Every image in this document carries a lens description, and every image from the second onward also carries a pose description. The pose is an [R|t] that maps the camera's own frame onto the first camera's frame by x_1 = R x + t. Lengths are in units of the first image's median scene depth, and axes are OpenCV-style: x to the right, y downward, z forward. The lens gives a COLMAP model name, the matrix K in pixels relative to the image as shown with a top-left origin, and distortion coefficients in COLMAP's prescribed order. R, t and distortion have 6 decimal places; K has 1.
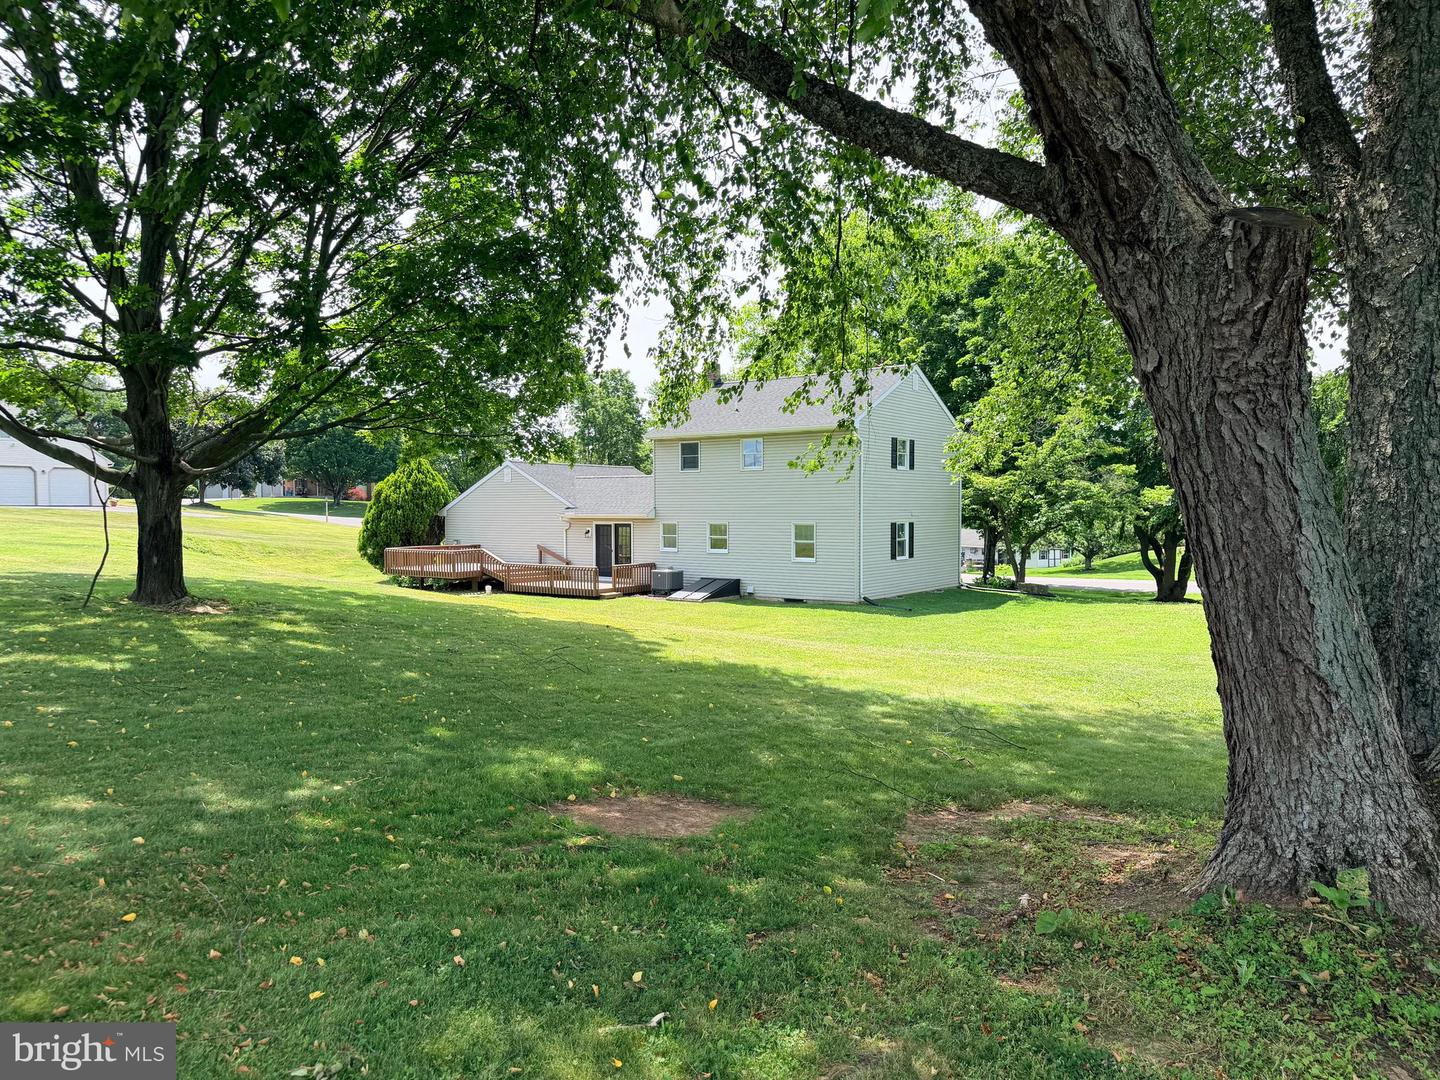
lens RADIAL K [[989.2, 0, 720.0], [0, 989.2, 540.0], [0, 0, 1]] dist [0.128817, -0.155627]
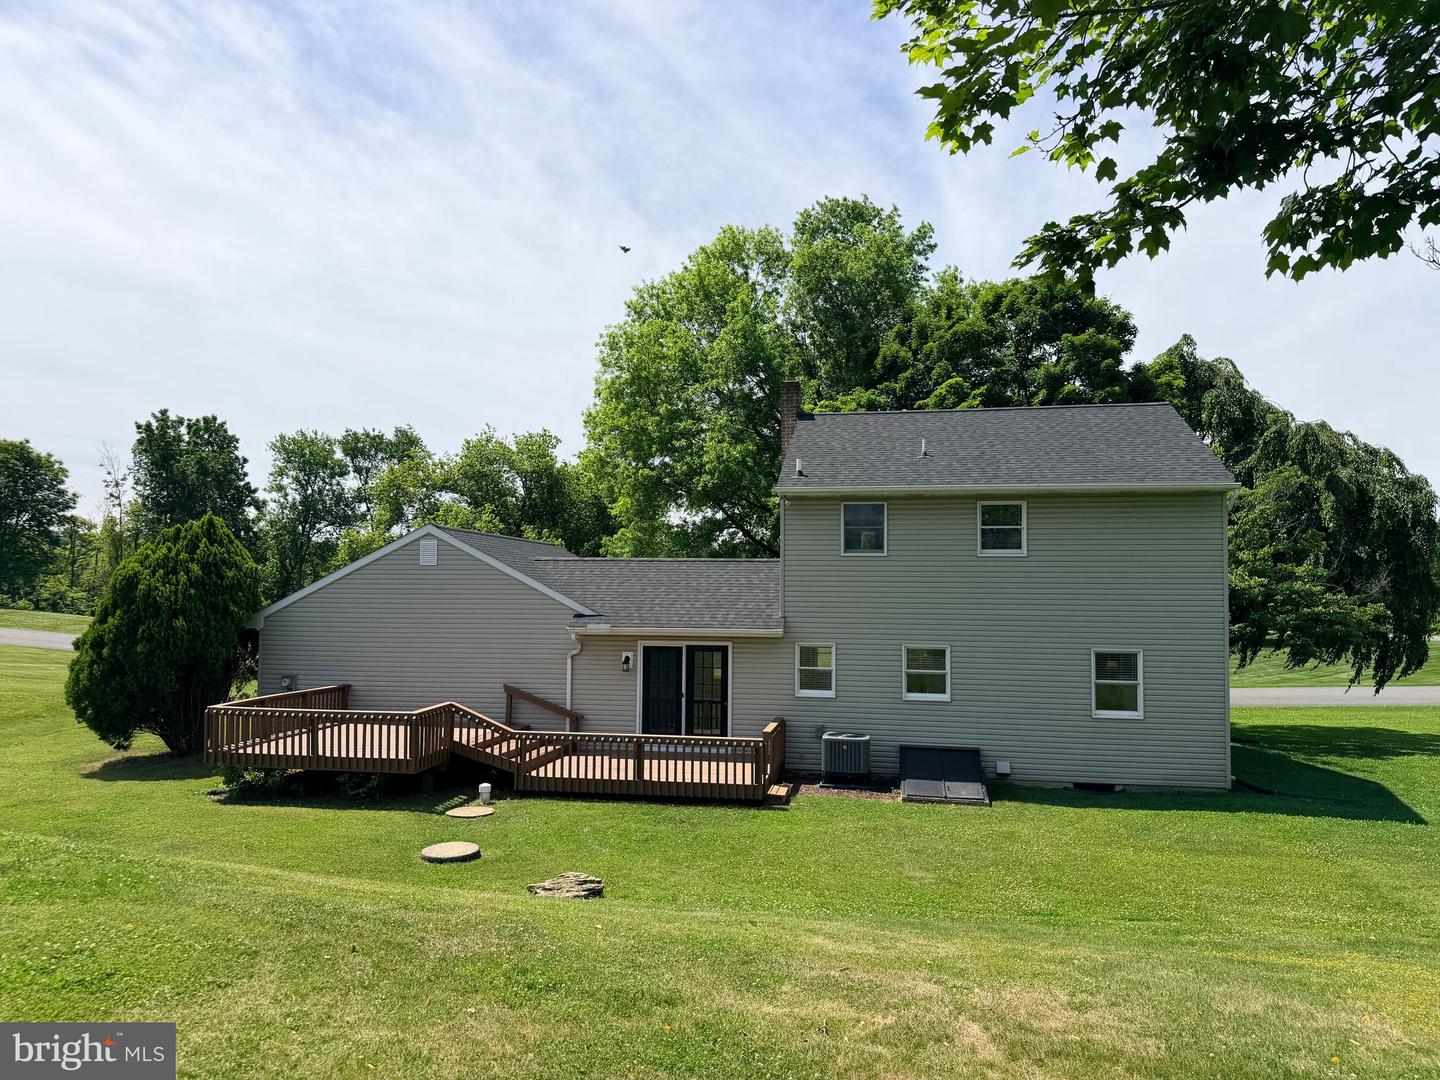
lens RADIAL K [[1002.4, 0, 717.0], [0, 1002.4, 531.7], [0, 0, 1]] dist [0.070133, -0.090220]
pose [[0.900858, 0.037234, 0.432514, -0.348596], [0.003284, 0.995702, -0.092556, -0.029189], [-0.434102, 0.084800, 0.896864, 0.511168]]
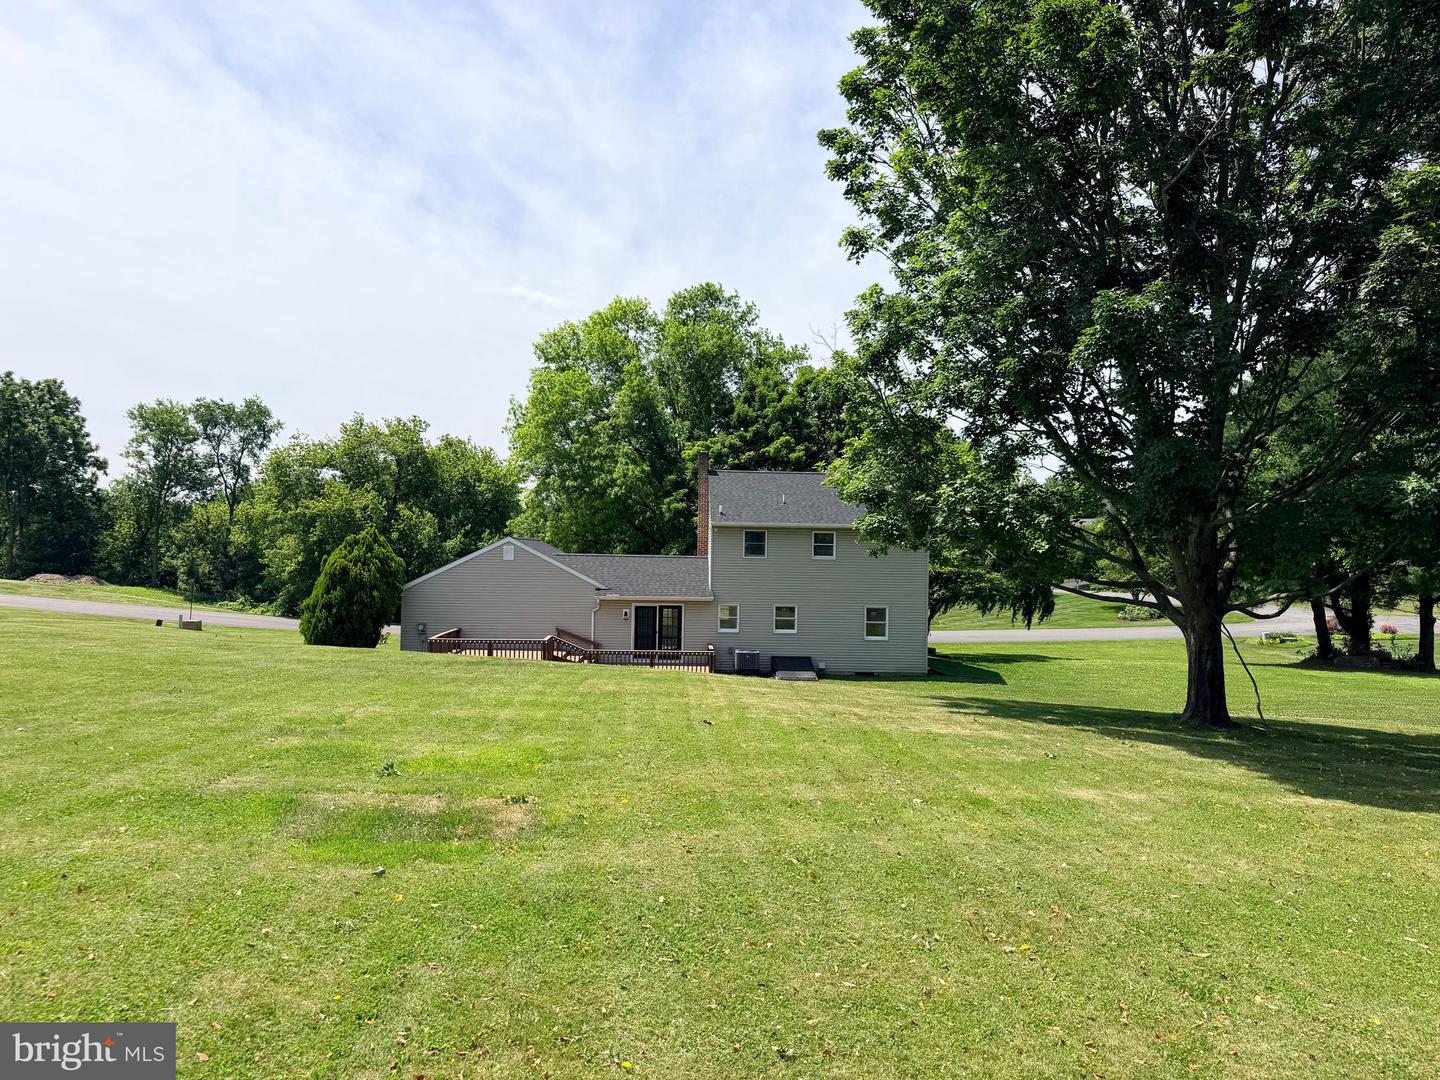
lens RADIAL K [[1012.0, 0, 723.8], [0, 1012.0, 503.6], [0, 0, 1]] dist [0.008811, -0.003814]
pose [[0.777883, 0.043798, 0.626881, -0.738043], [0.001699, 0.997418, -0.071794, -0.048282], [-0.628406, 0.056912, 0.775800, 0.158291]]
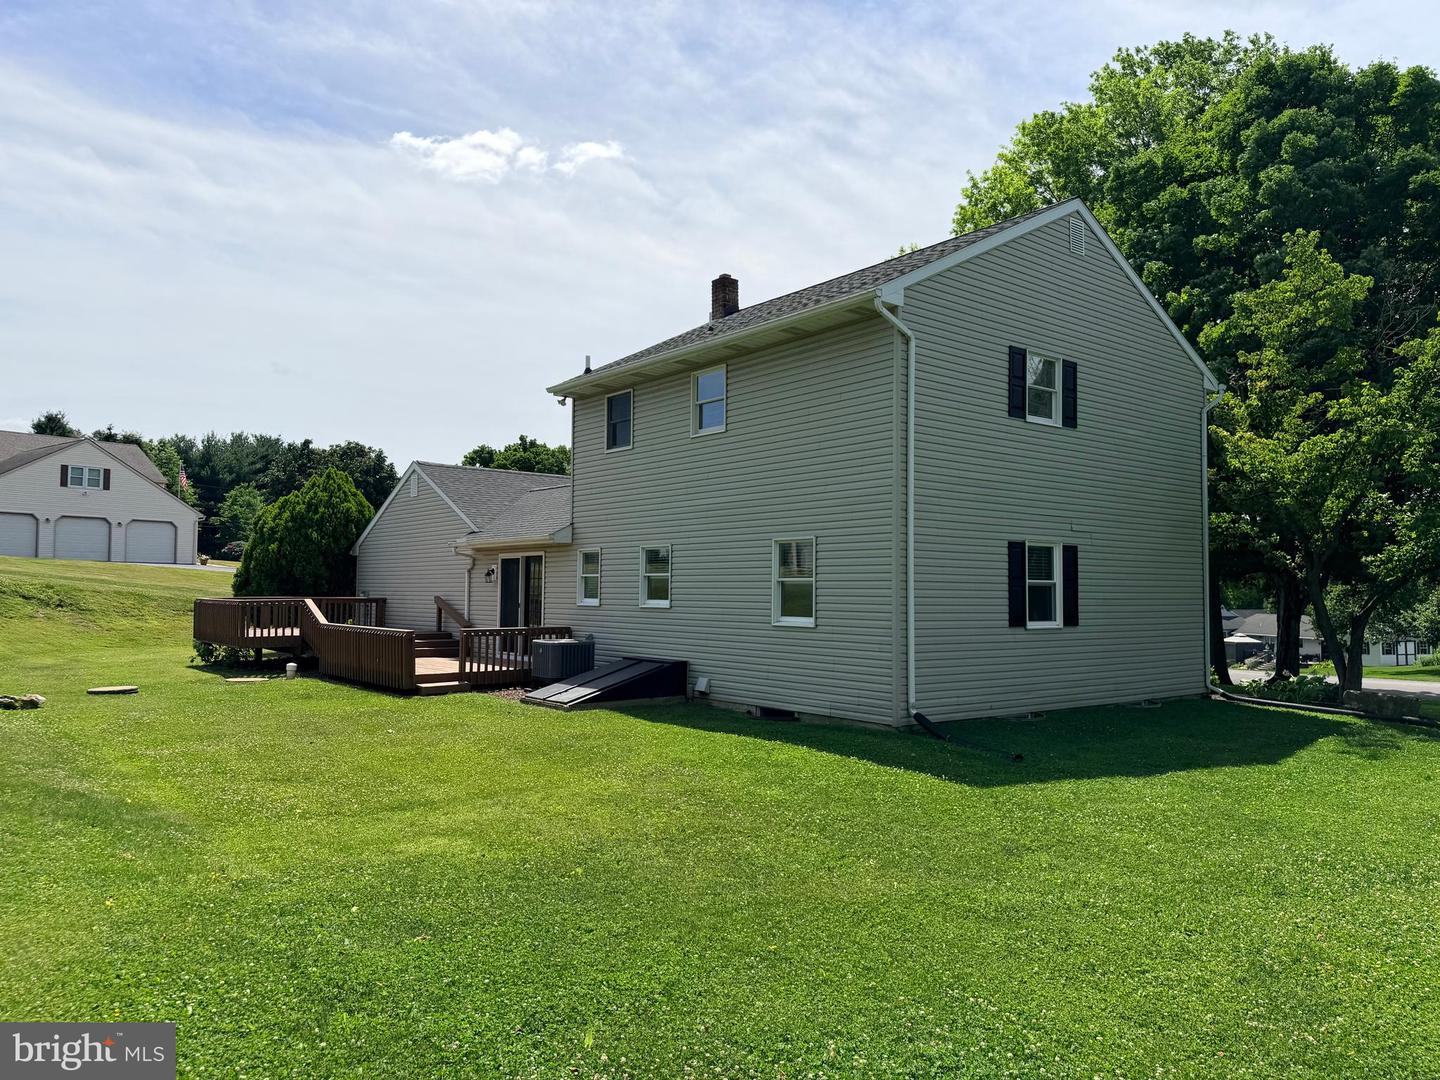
lens RADIAL K [[996.9, 0, 712.4], [0, 996.9, 551.5], [0, 0, 1]] dist [0.033568, -0.003449]
pose [[0.963013, 0.001483, -0.269451, 0.153960], [-0.020823, 0.997404, -0.068931, 0.018340], [0.268650, 0.071992, 0.960544, 0.508949]]
